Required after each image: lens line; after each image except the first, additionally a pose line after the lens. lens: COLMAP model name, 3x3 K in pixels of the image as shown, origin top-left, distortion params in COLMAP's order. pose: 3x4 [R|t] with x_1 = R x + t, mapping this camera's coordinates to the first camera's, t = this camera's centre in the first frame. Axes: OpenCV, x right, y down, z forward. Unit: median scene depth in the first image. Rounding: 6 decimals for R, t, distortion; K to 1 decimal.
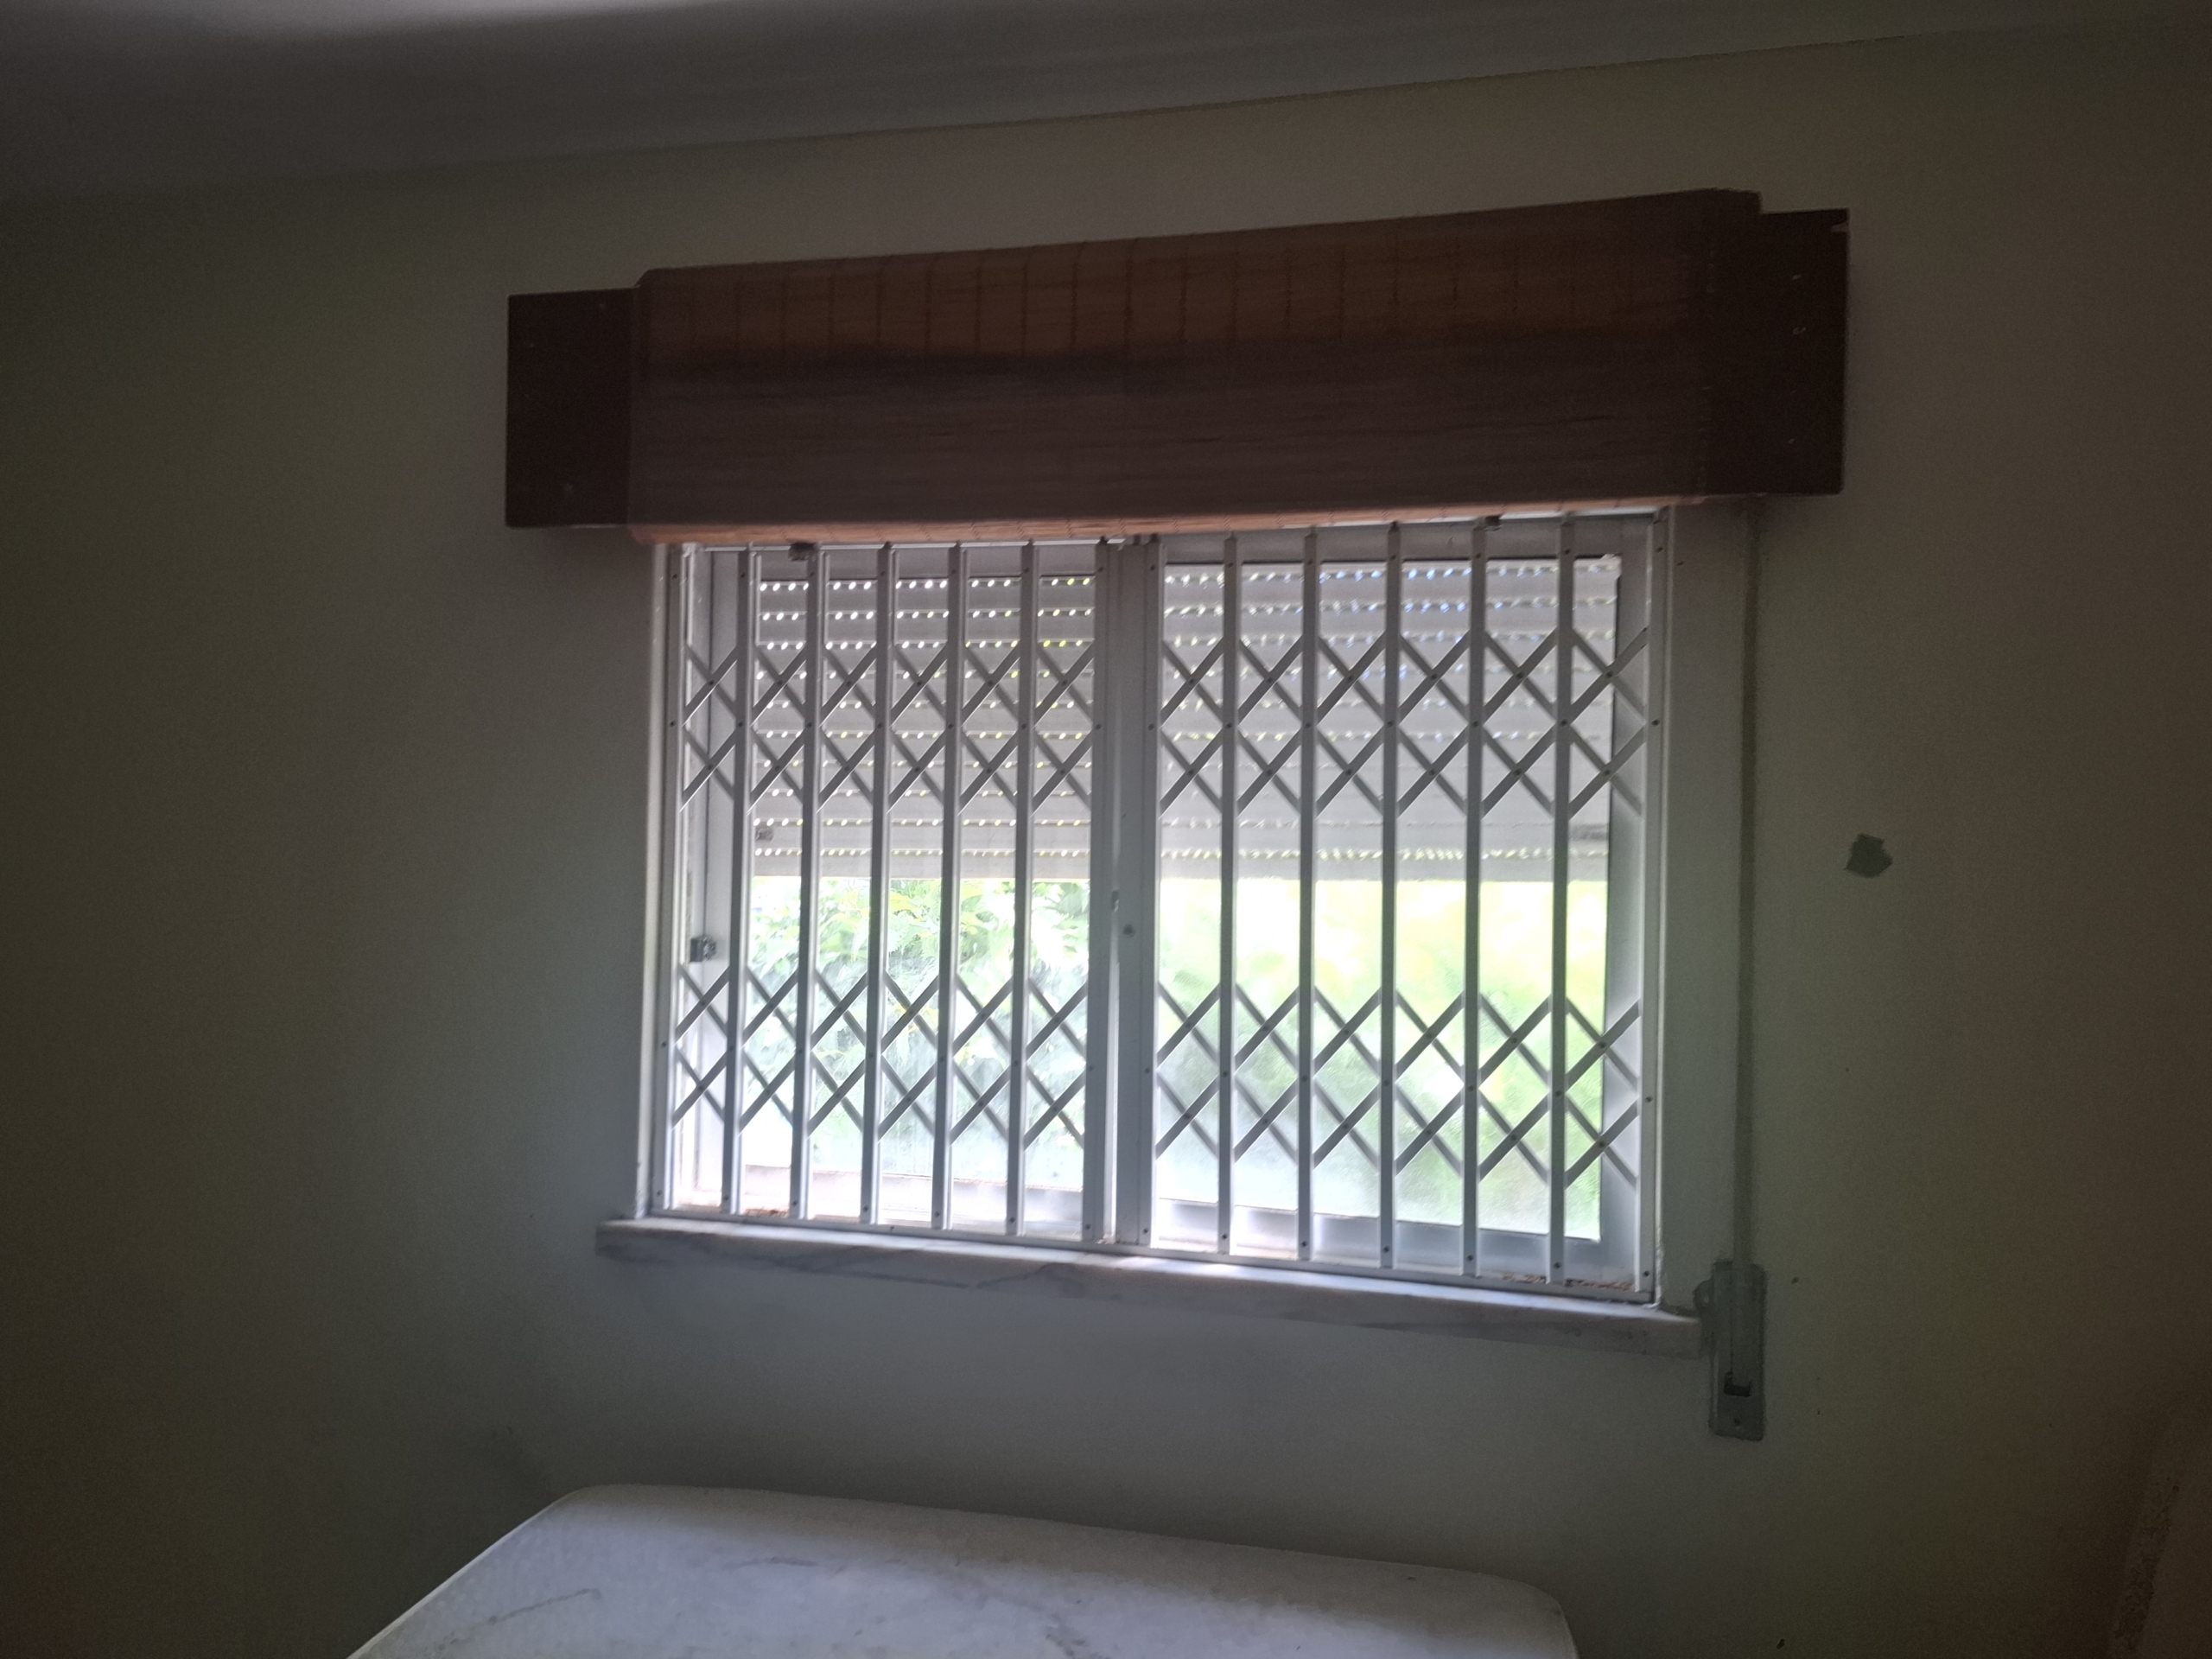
lens RADIAL K [[1494.0, 0, 1079.5], [0, 1494.0, 832.4], [0, 0, 1]] dist [0.122560, -0.153874]
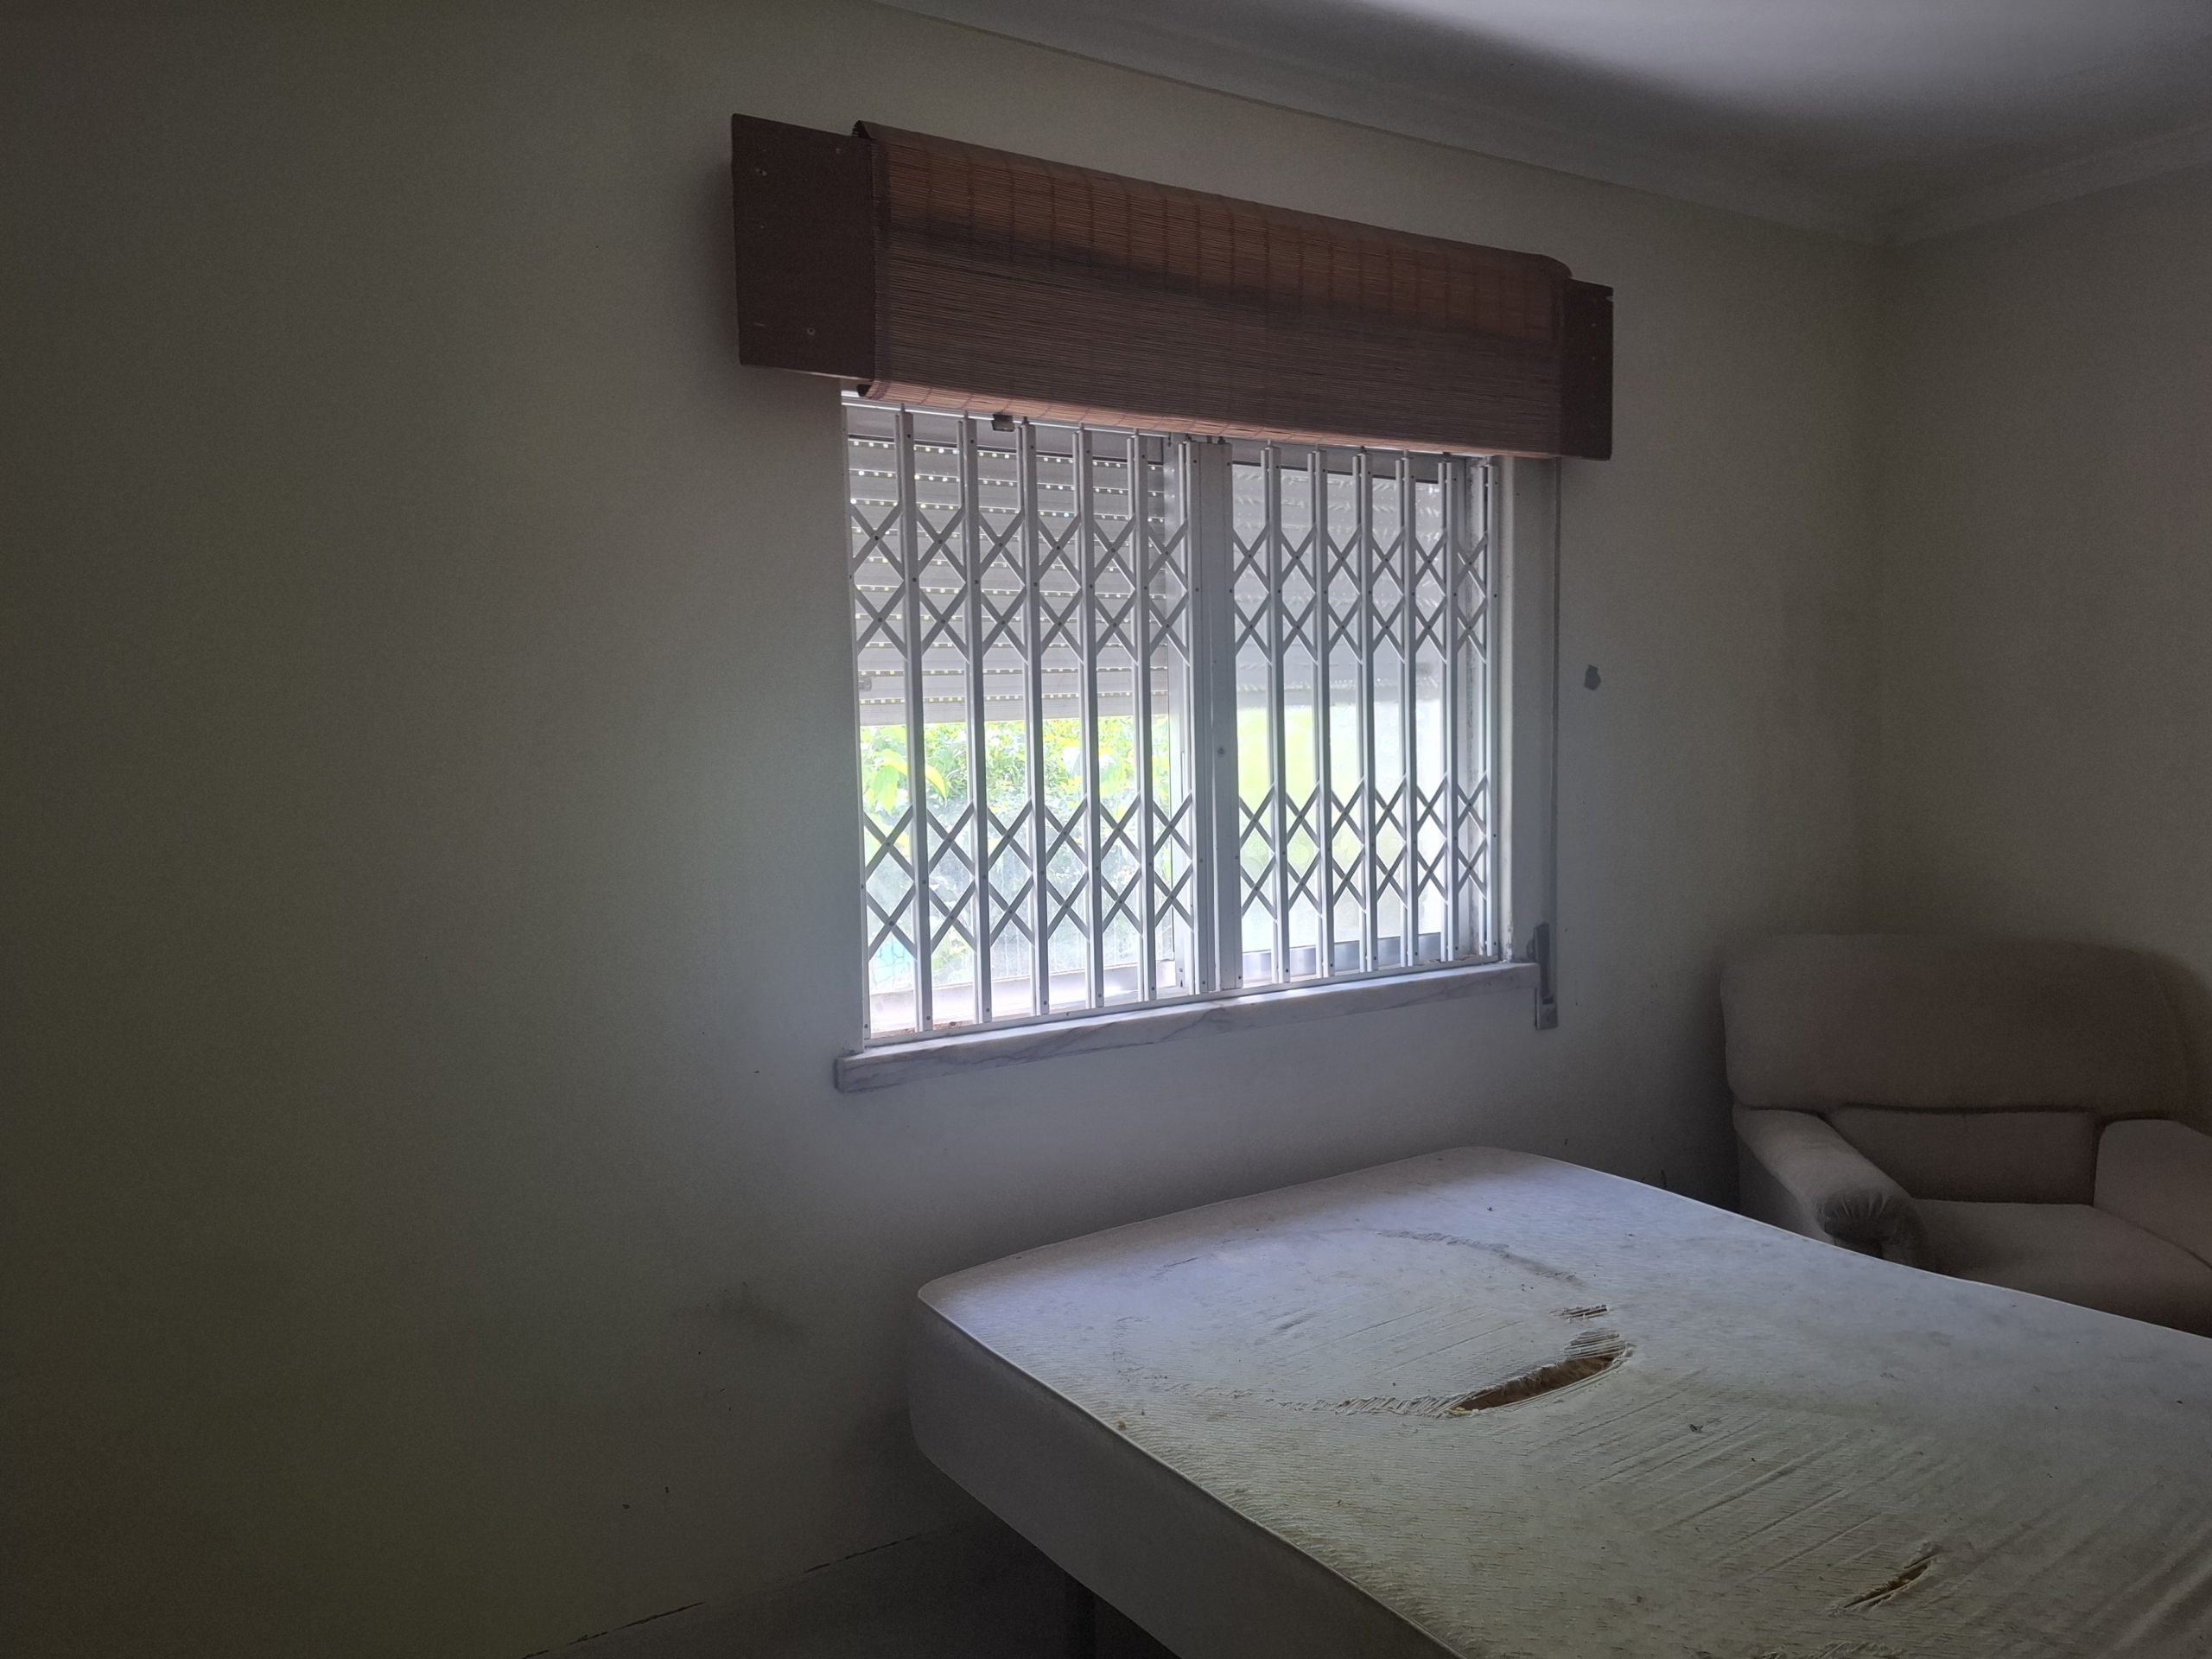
lens RADIAL K [[1453.6, 0, 1106.5], [0, 1453.6, 790.3], [0, 0, 1]] dist [0.112754, -0.136564]
pose [[0.717863, -0.073405, 0.692304, -0.890621], [0.020690, 0.996236, 0.084177, -0.007976], [-0.695877, -0.046104, 0.716679, 0.172085]]
